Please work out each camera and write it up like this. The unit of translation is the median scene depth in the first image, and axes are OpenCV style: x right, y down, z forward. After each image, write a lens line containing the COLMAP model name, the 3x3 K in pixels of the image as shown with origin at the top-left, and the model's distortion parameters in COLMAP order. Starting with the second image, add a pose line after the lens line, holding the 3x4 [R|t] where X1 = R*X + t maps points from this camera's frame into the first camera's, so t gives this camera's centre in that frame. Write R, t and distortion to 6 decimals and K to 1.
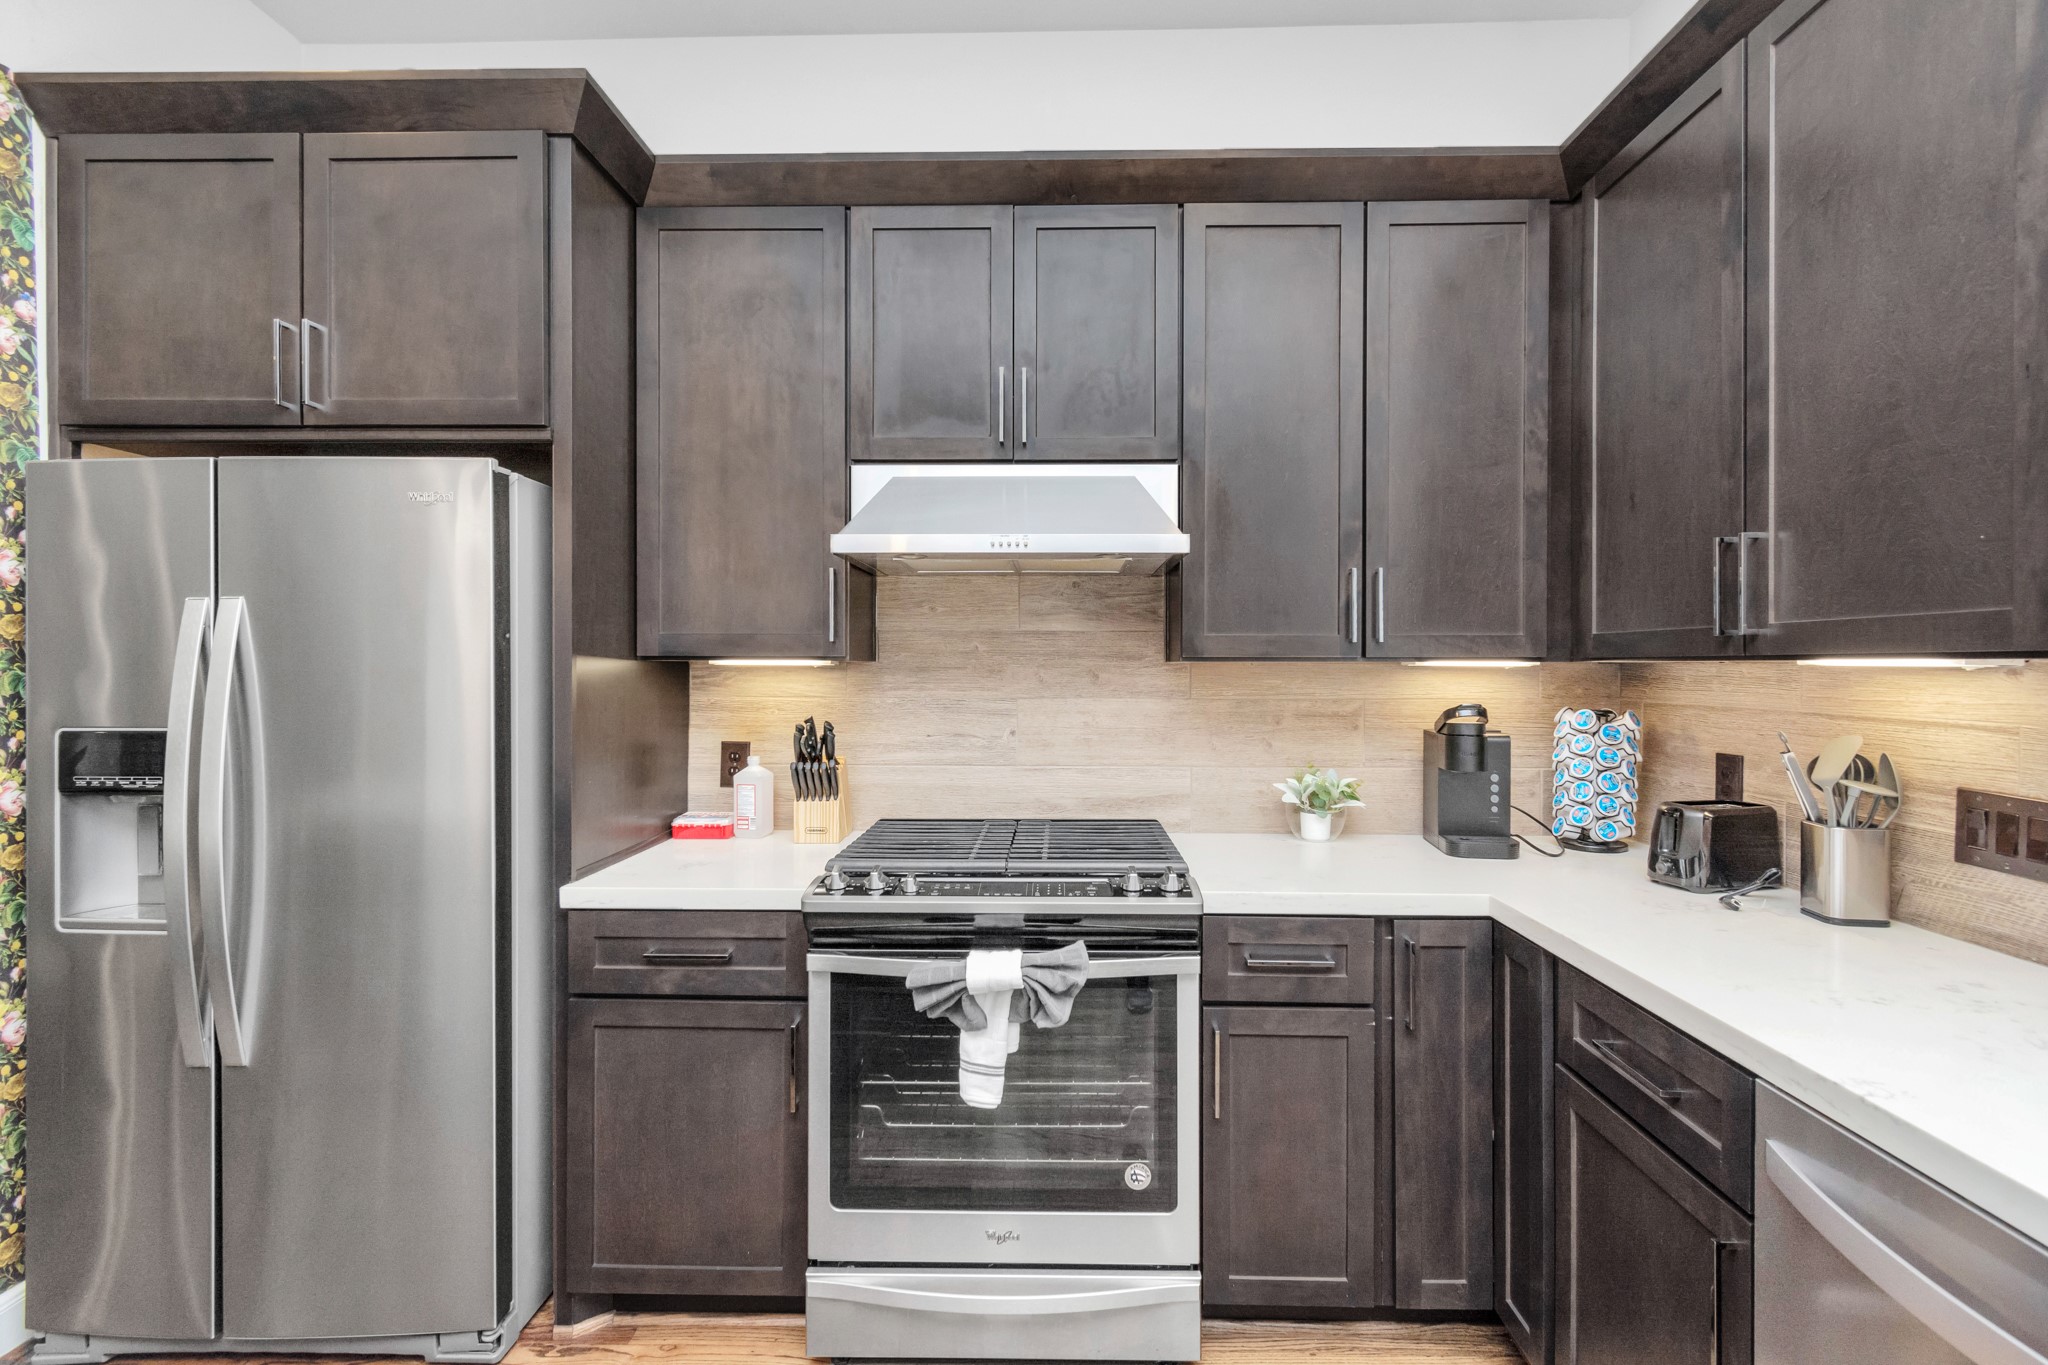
lens RADIAL K [[920.9, 0, 1038.1], [0, 920.9, 668.3], [0, 0, 1]] dist [0.008488, -0.001380]
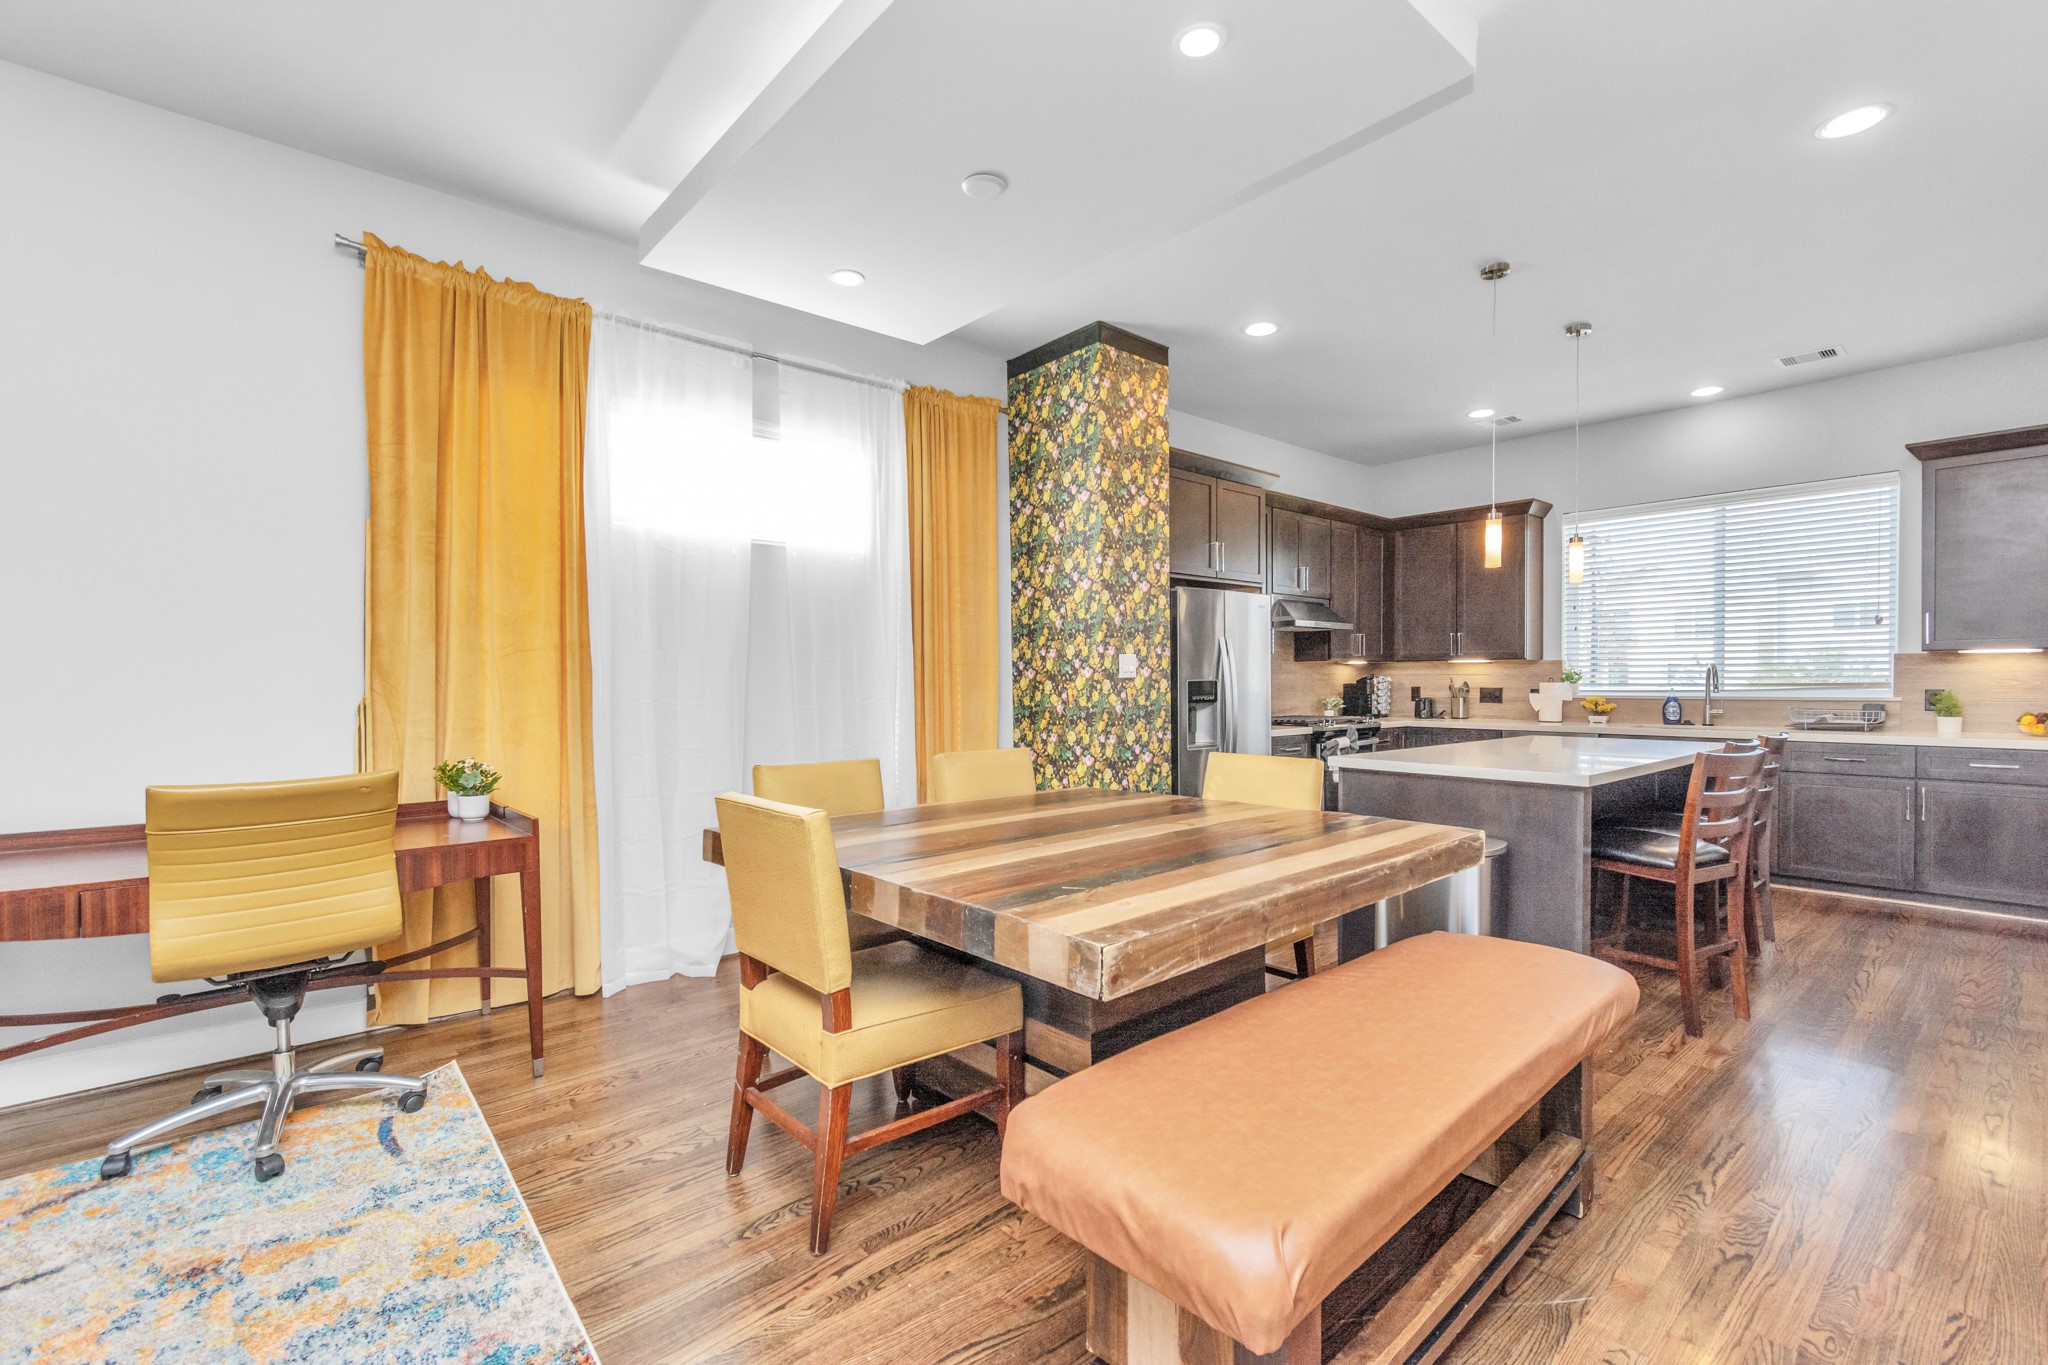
lens RADIAL K [[920.9, 0, 1010.8], [0, 920.9, 689.6], [0, 0, 1]] dist [0.008488, -0.001380]
pose [[0.734651, -0.012337, 0.678333, -3.103360], [0.006285, 0.999916, 0.011379, 0.053322], [-0.678416, -0.004096, 0.734666, -0.670001]]
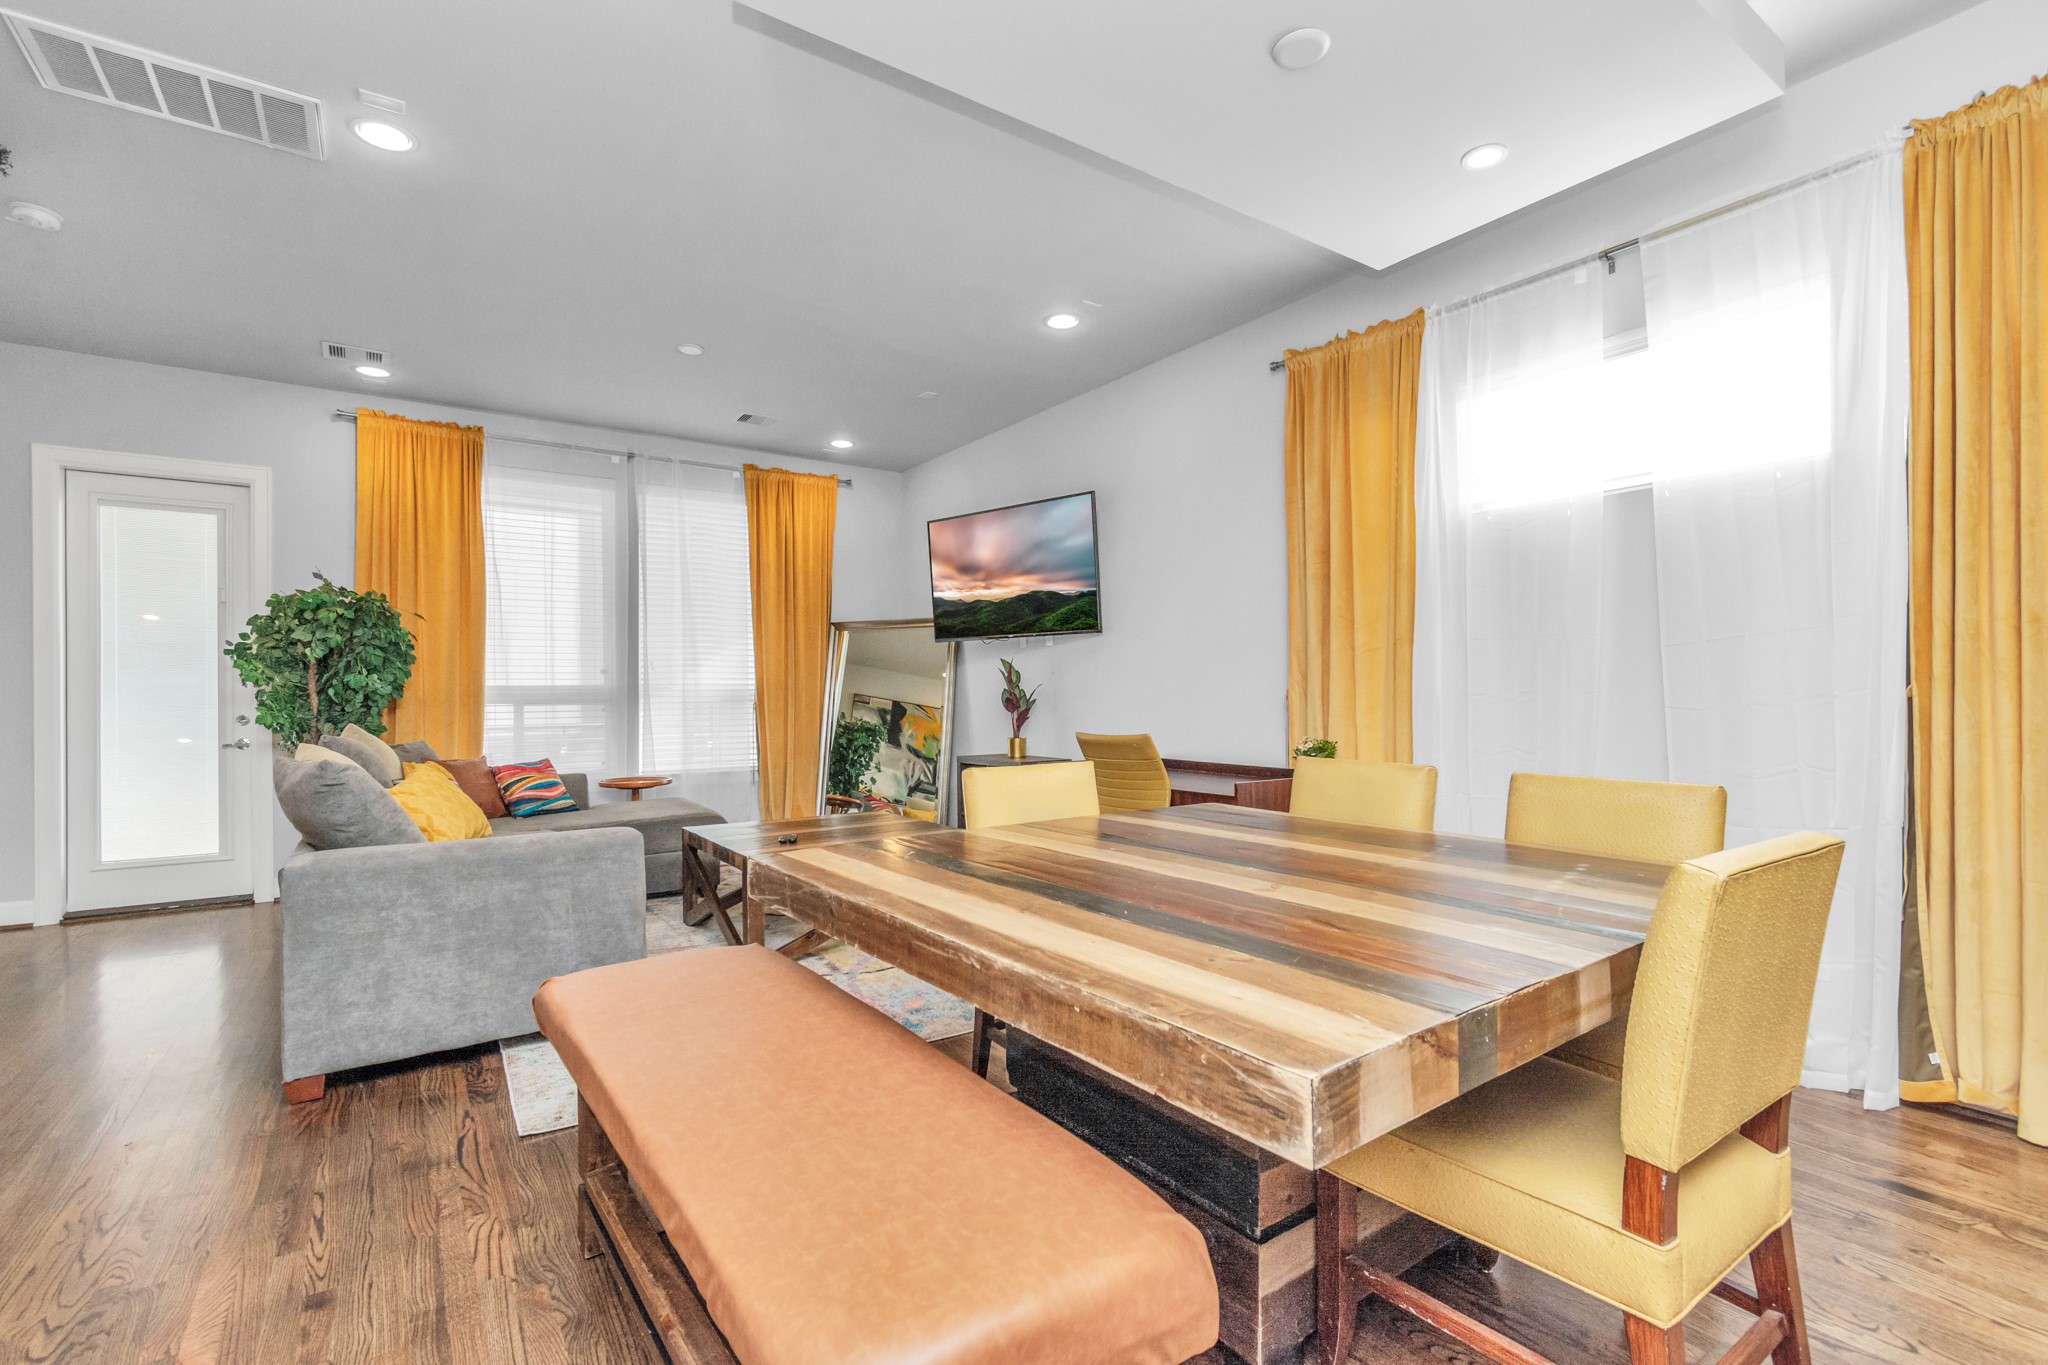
lens RADIAL K [[920.9, 0, 1018.1], [0, 920.9, 690.5], [0, 0, 1]] dist [0.008488, -0.001380]
pose [[0.587111, -0.009281, -0.809453, -1.401068], [0.008829, 0.999948, -0.005061, 0.087192], [0.809458, -0.004175, 0.587162, -0.539284]]
